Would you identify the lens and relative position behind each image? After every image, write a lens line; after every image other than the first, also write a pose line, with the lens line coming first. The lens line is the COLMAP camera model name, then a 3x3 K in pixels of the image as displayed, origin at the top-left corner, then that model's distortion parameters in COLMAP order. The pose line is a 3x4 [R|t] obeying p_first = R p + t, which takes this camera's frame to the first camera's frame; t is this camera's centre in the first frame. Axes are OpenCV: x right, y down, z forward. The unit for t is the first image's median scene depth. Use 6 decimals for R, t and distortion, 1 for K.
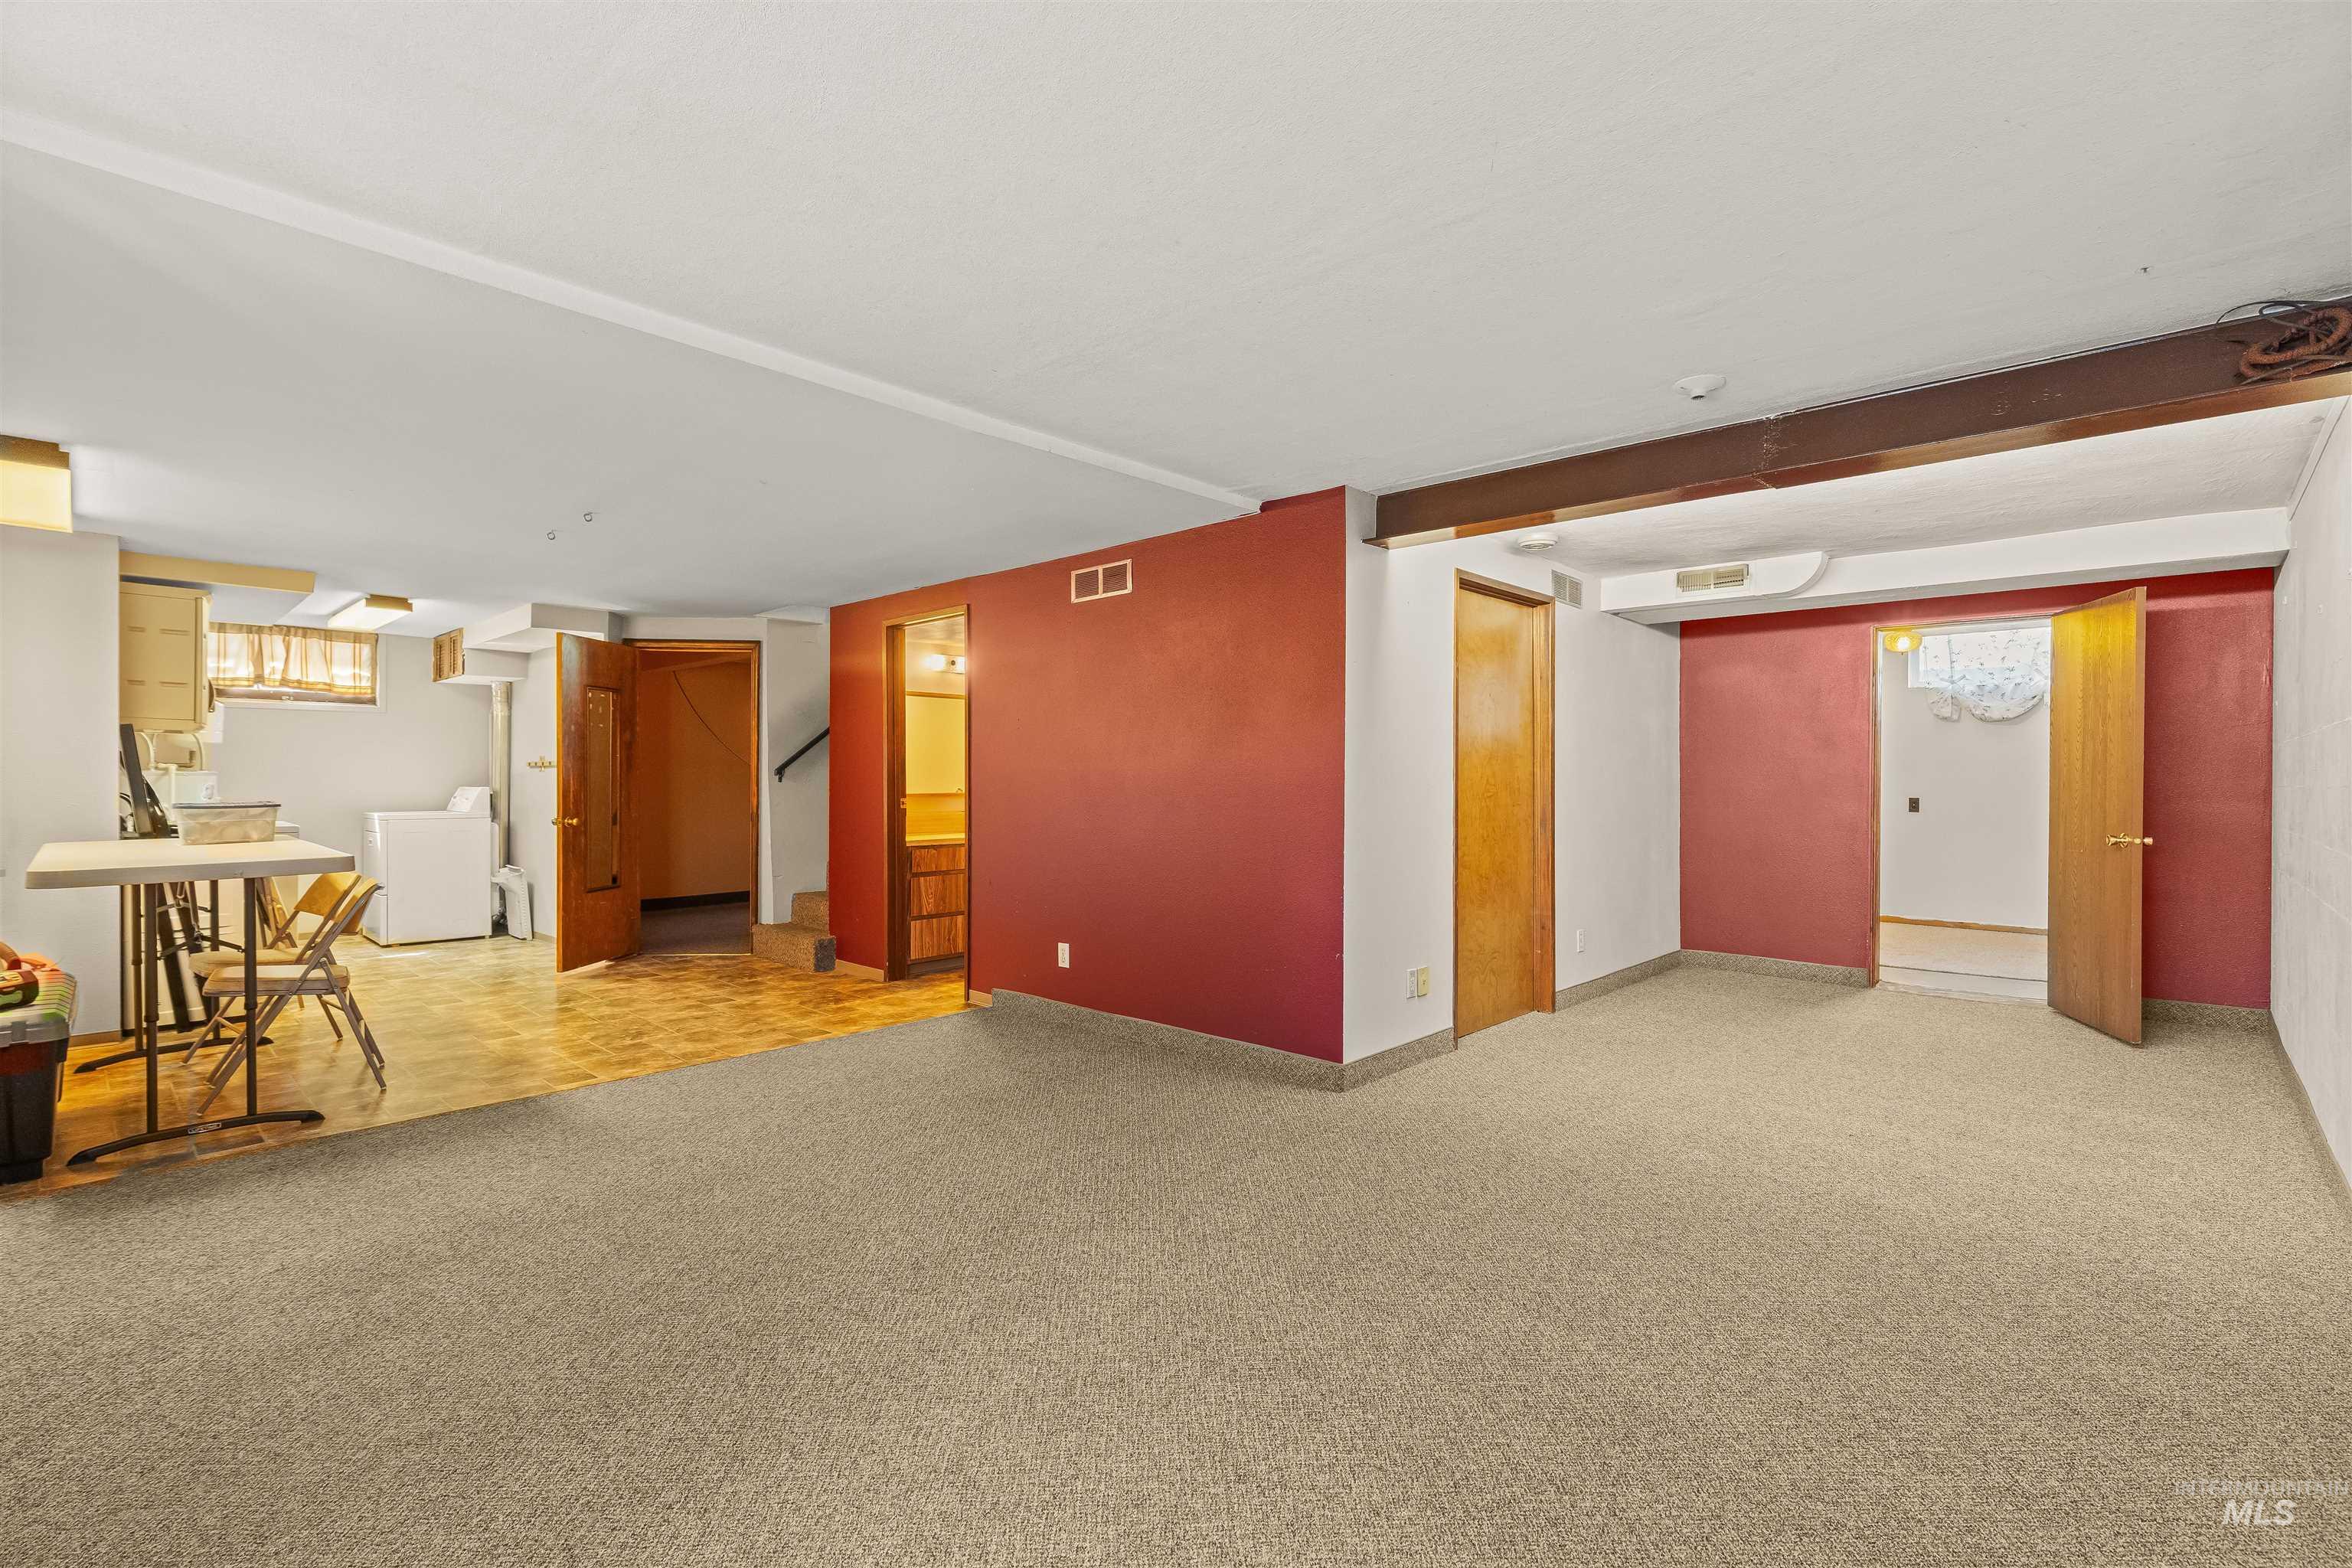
lens RADIAL K [[1042.7, 0, 1183.4], [0, 1042.7, 776.9], [0, 0, 1]] dist [-0.000174, -0.000747]
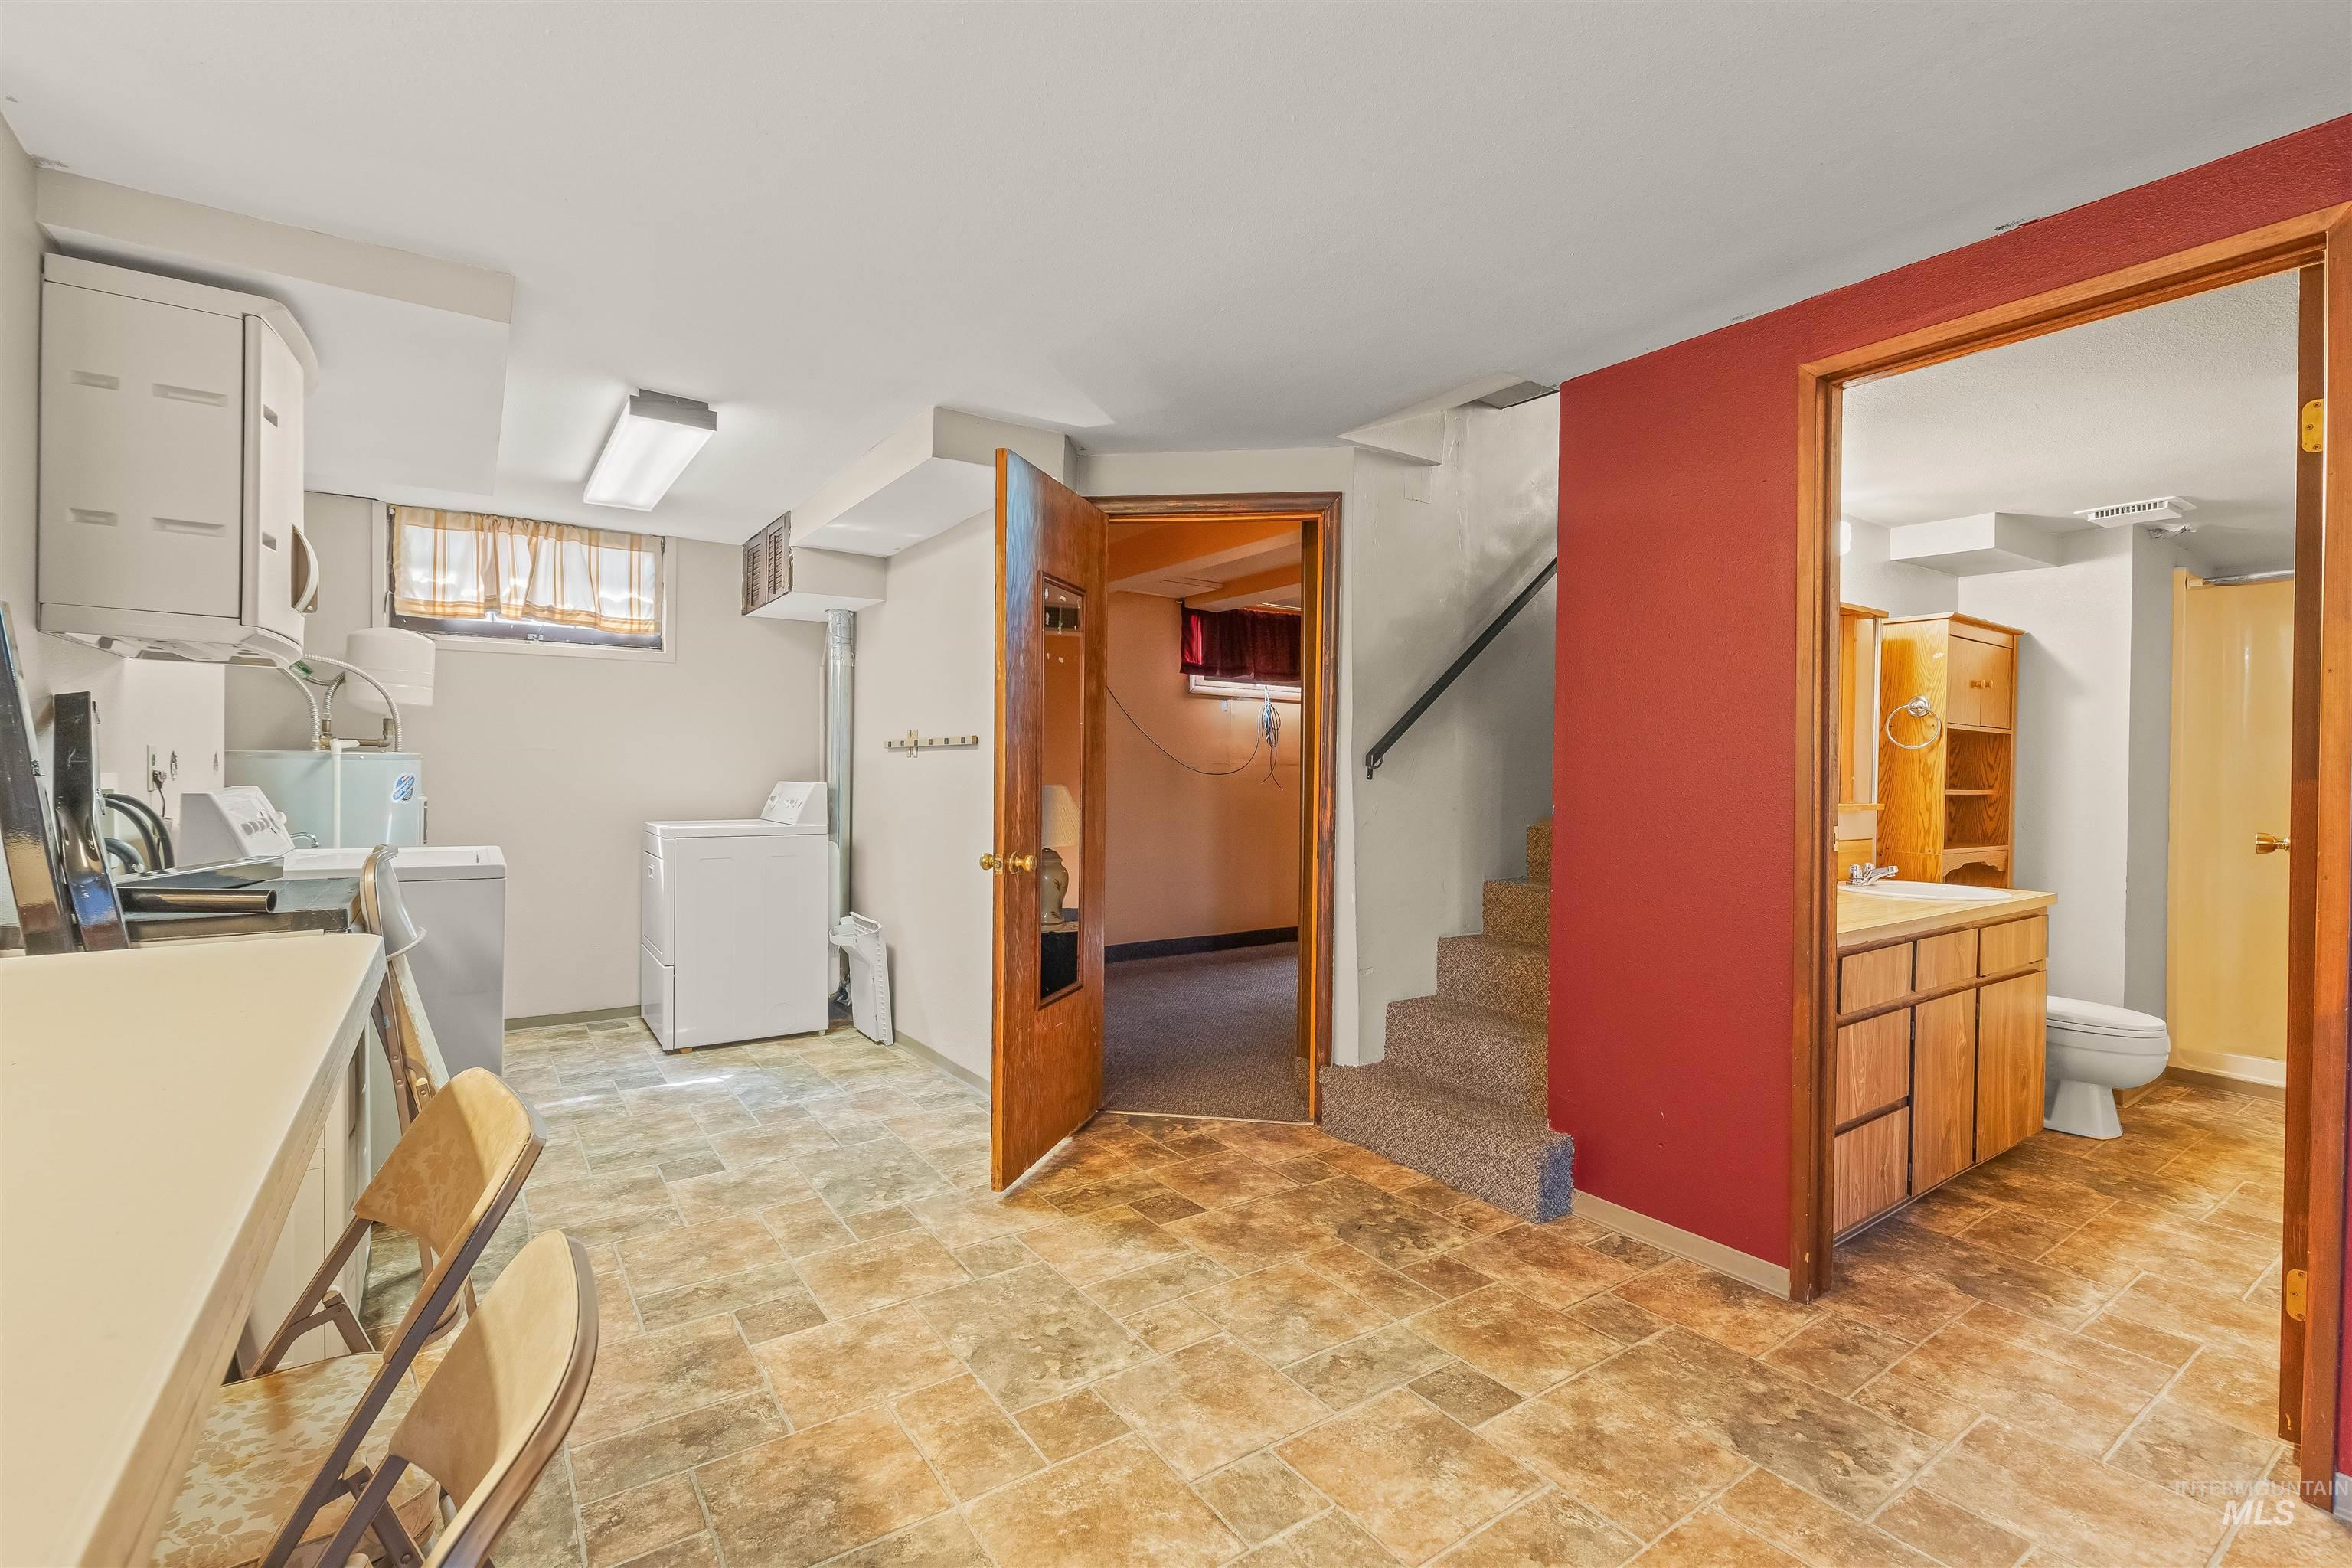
lens RADIAL K [[1042.7, 0, 1186.8], [0, 1042.7, 777.5], [0, 0, 1]] dist [-0.000174, -0.000747]
pose [[0.978452, 0.008060, -0.206319, -0.351753], [-0.006516, 0.999945, 0.008166, 0.000484], [0.206373, -0.006646, 0.978451, 0.472705]]
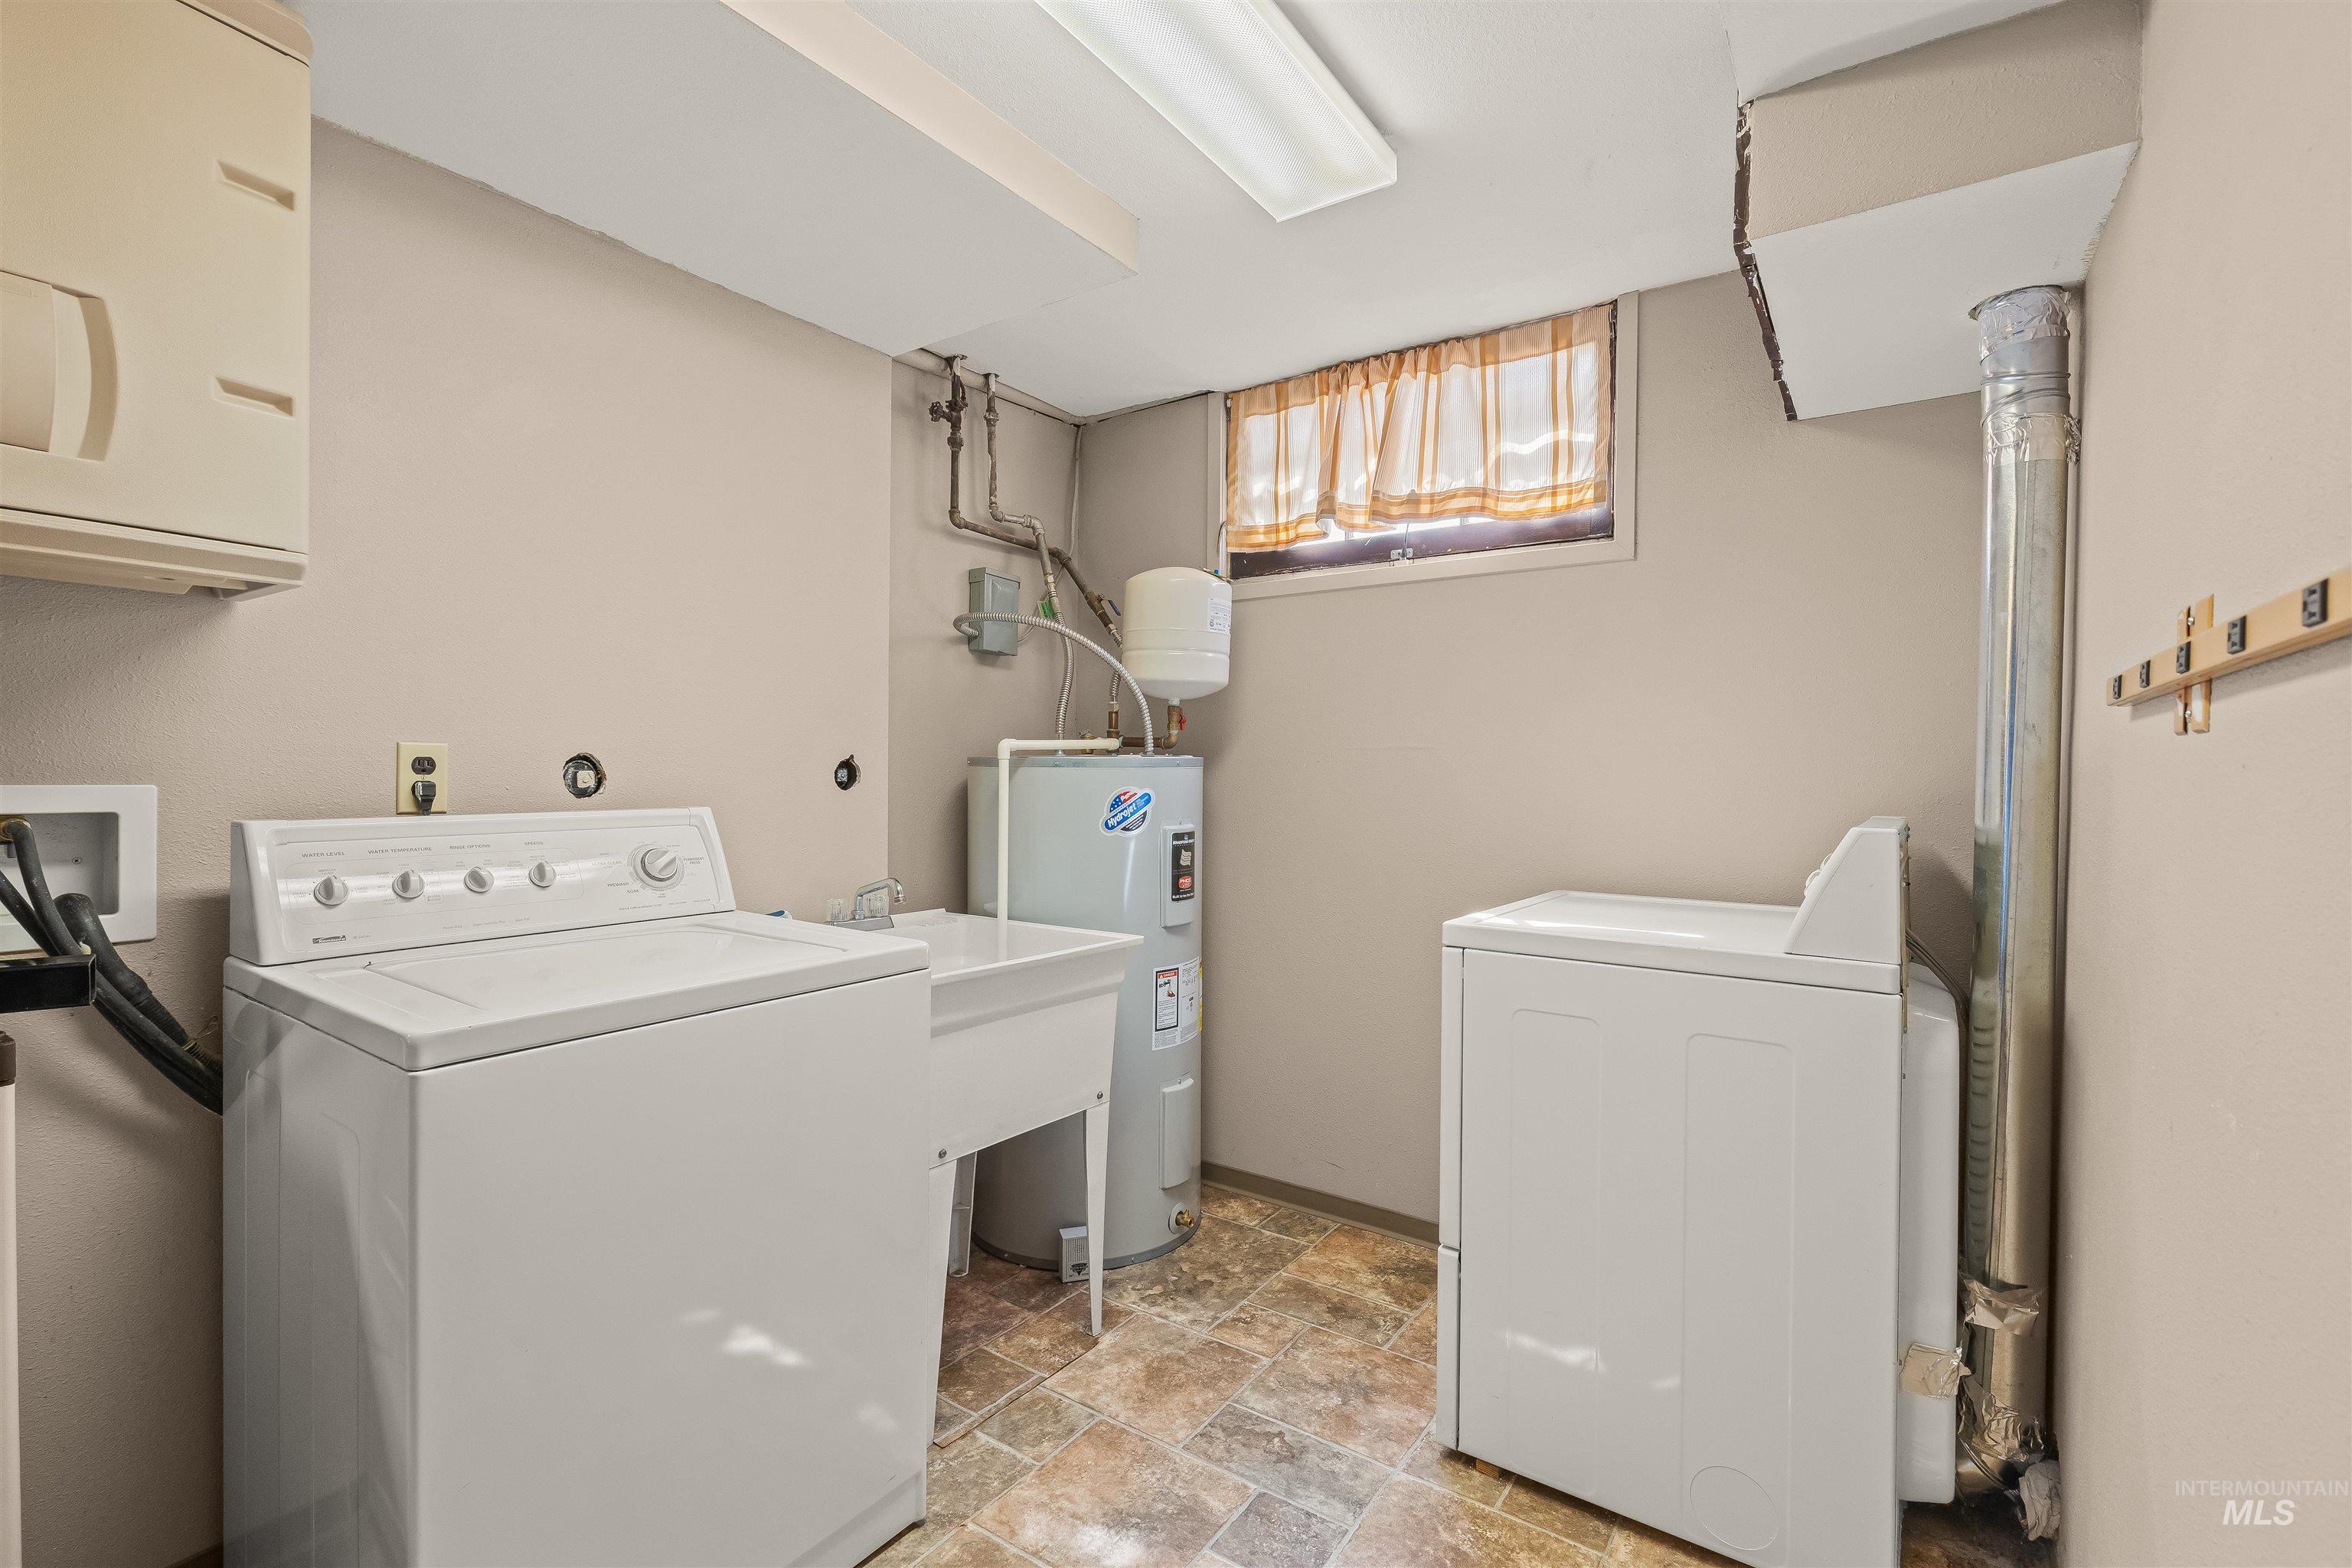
lens RADIAL K [[1042.7, 0, 1175.3], [0, 1042.7, 780.9], [0, 0, 1]] dist [-0.000174, -0.000747]
pose [[0.148004, 0.007711, -0.988957, -0.516781], [-0.005935, 0.999959, 0.006909, 0.000593], [0.988969, 0.004847, 0.148044, 0.870930]]
